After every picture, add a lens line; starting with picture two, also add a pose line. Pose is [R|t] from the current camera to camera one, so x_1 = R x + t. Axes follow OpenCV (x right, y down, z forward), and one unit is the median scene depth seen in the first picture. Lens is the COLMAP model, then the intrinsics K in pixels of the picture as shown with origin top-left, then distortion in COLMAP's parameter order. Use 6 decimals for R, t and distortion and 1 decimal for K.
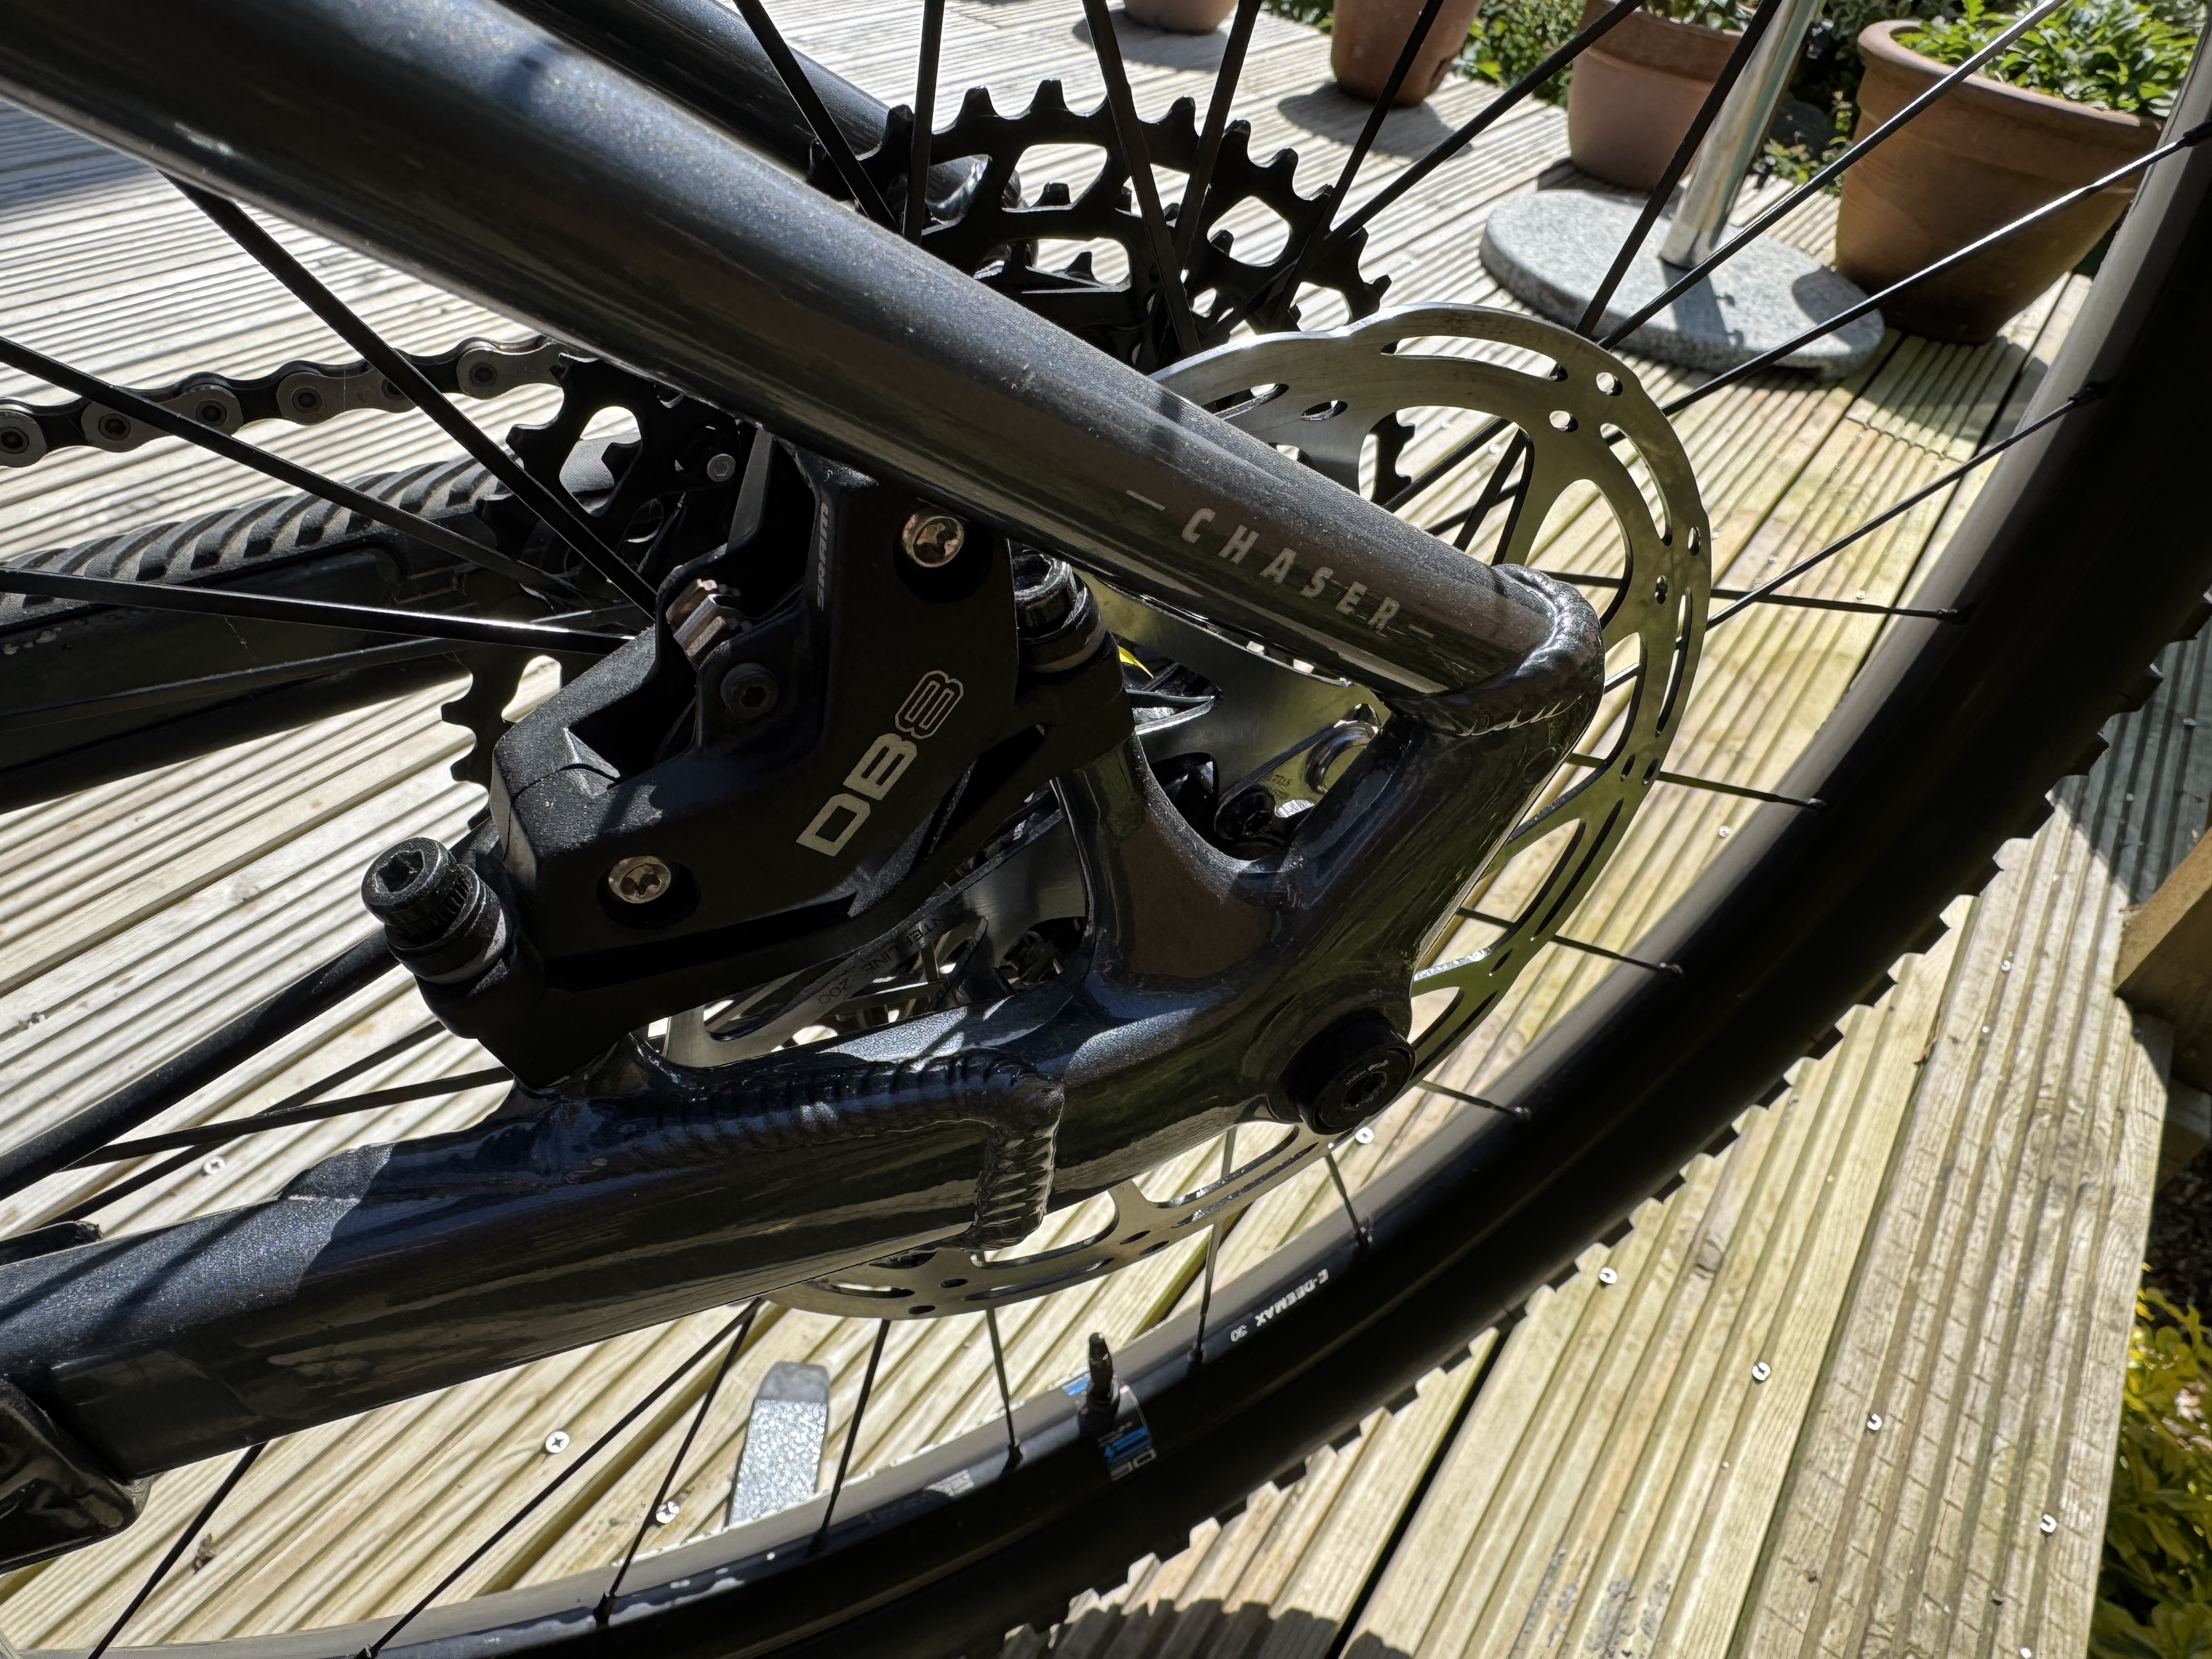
lens RADIAL K [[1563.9, 0, 1063.6], [0, 1563.9, 830.0], [0, 0, 1]] dist [-0.000791, 0.004786]
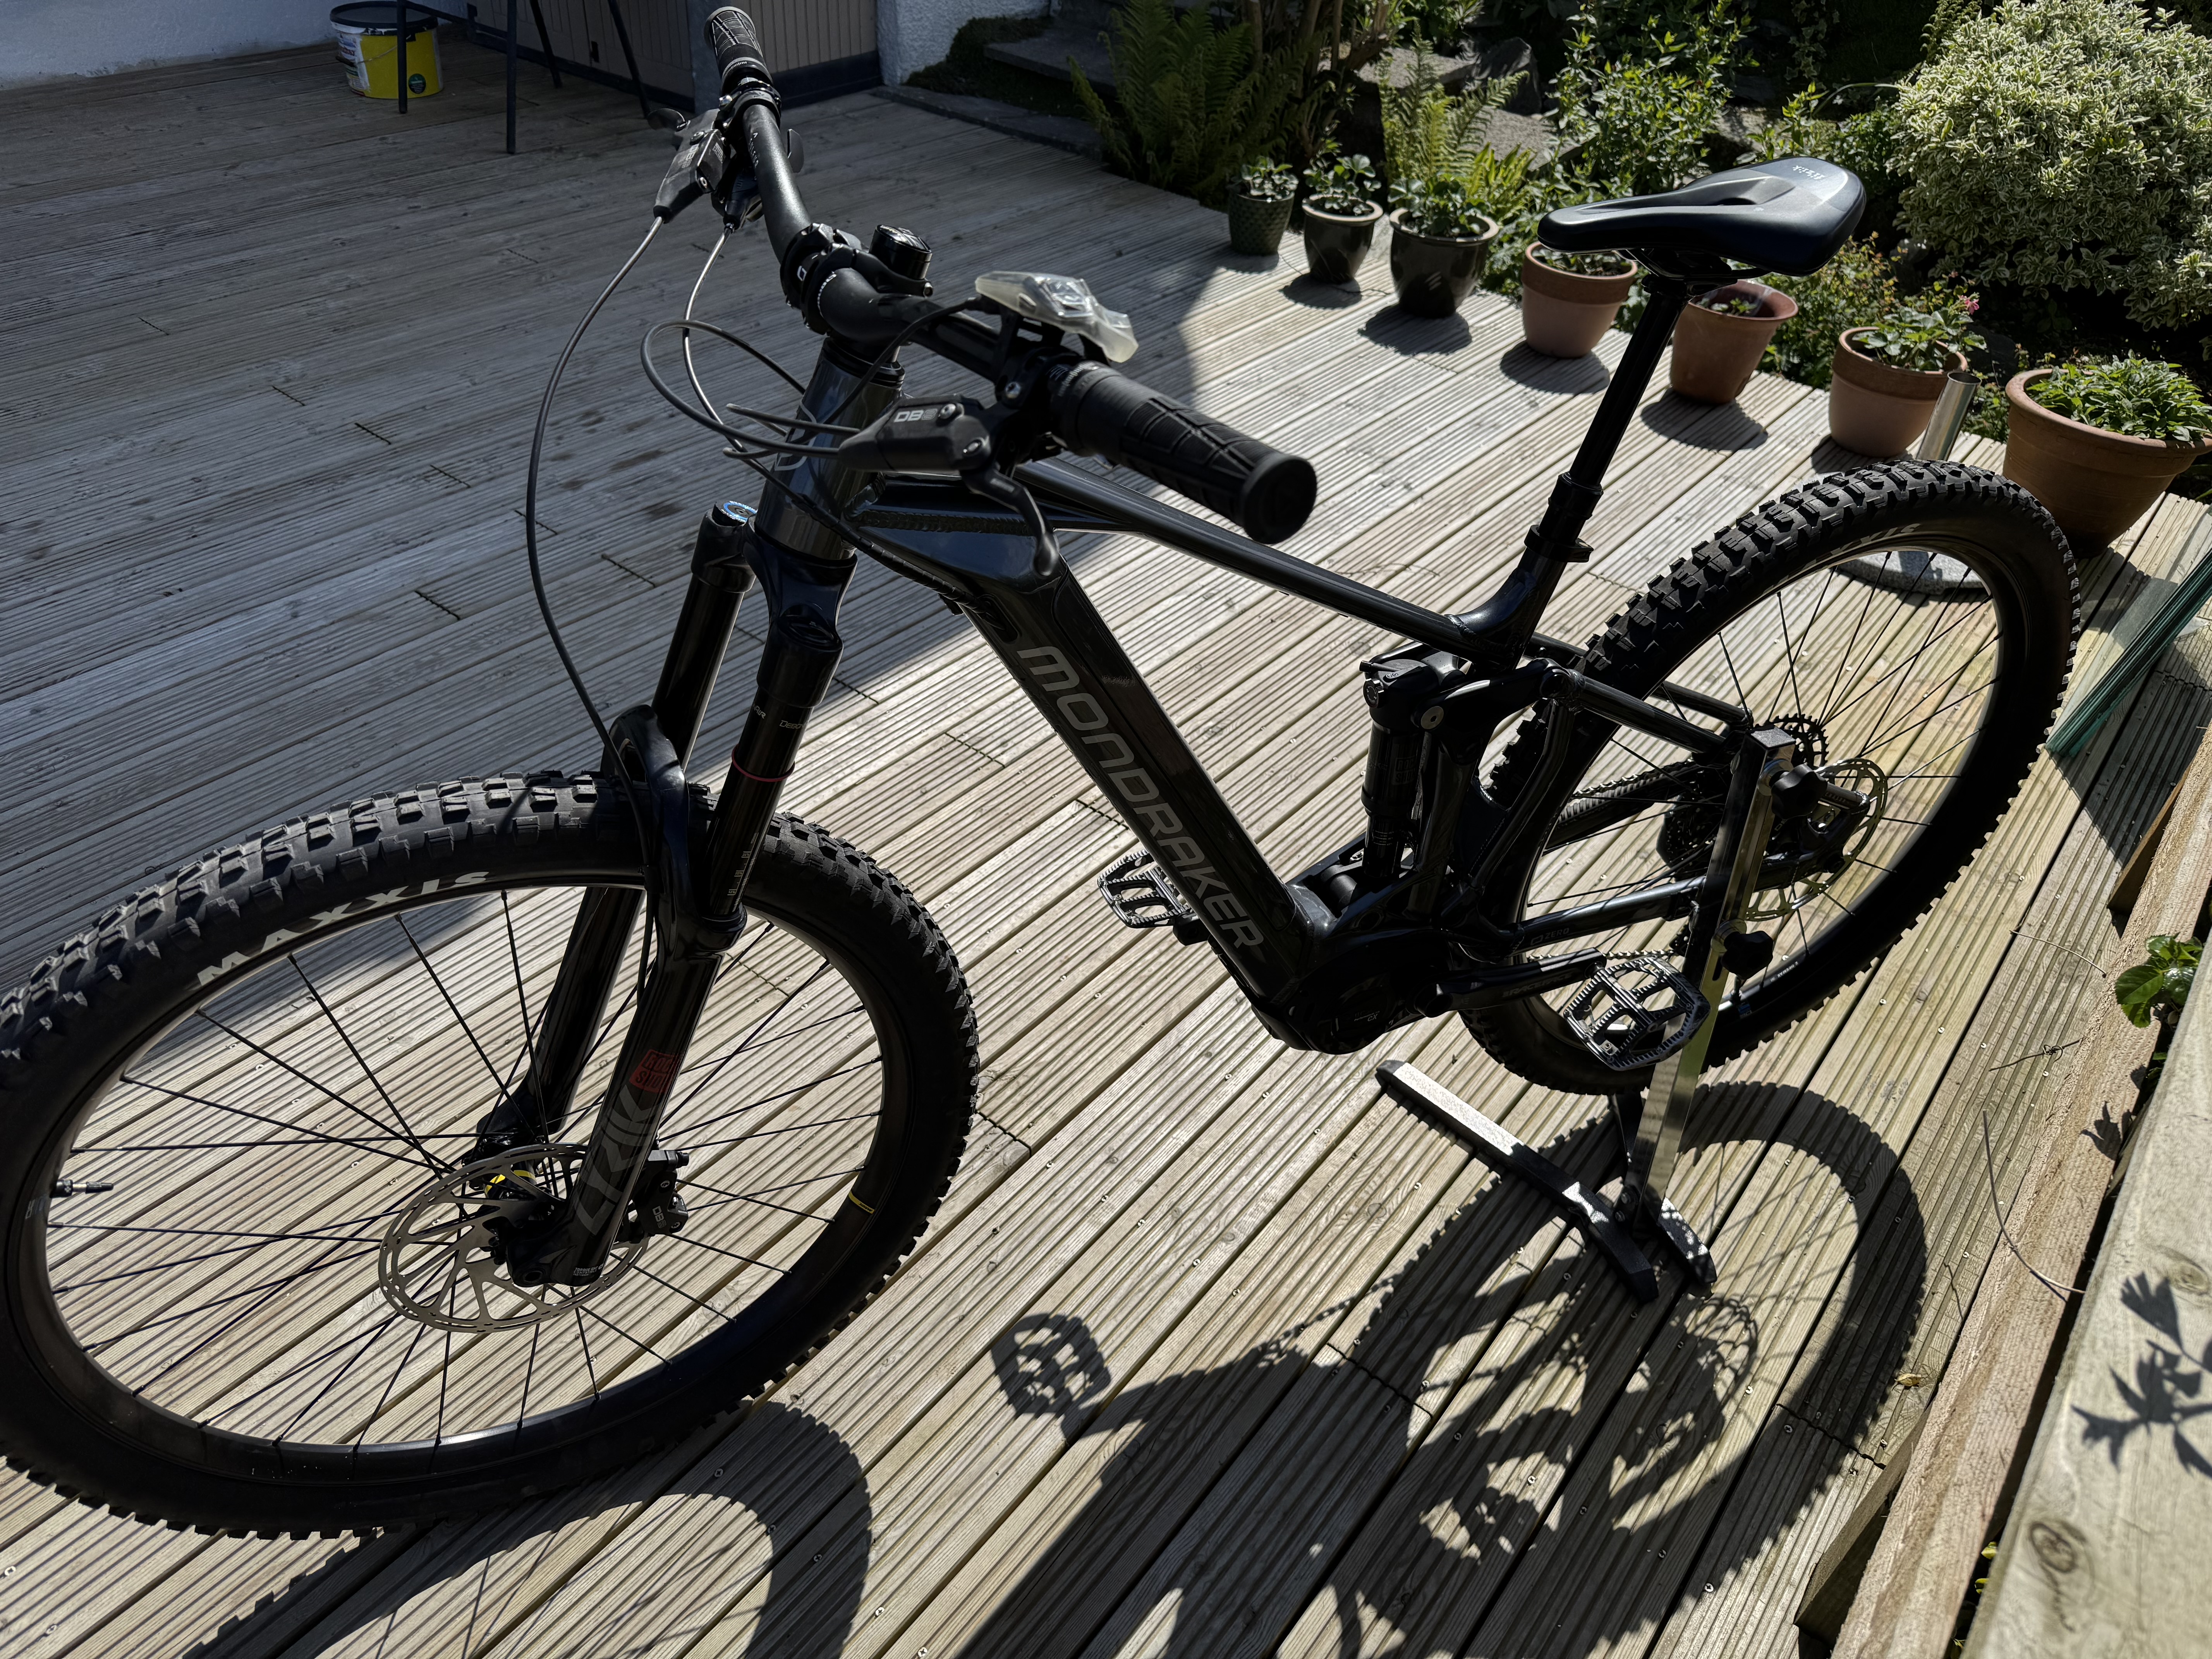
lens RADIAL K [[1593.3, 0, 1133.4], [0, 1593.3, 839.5], [0, 0, 1]] dist [0.002914, -0.005019]
pose [[0.994109, -0.035347, -0.102463, -0.620921], [0.031219, 0.998646, -0.041618, 0.070494], [0.103795, 0.038174, 0.993866, -1.804632]]
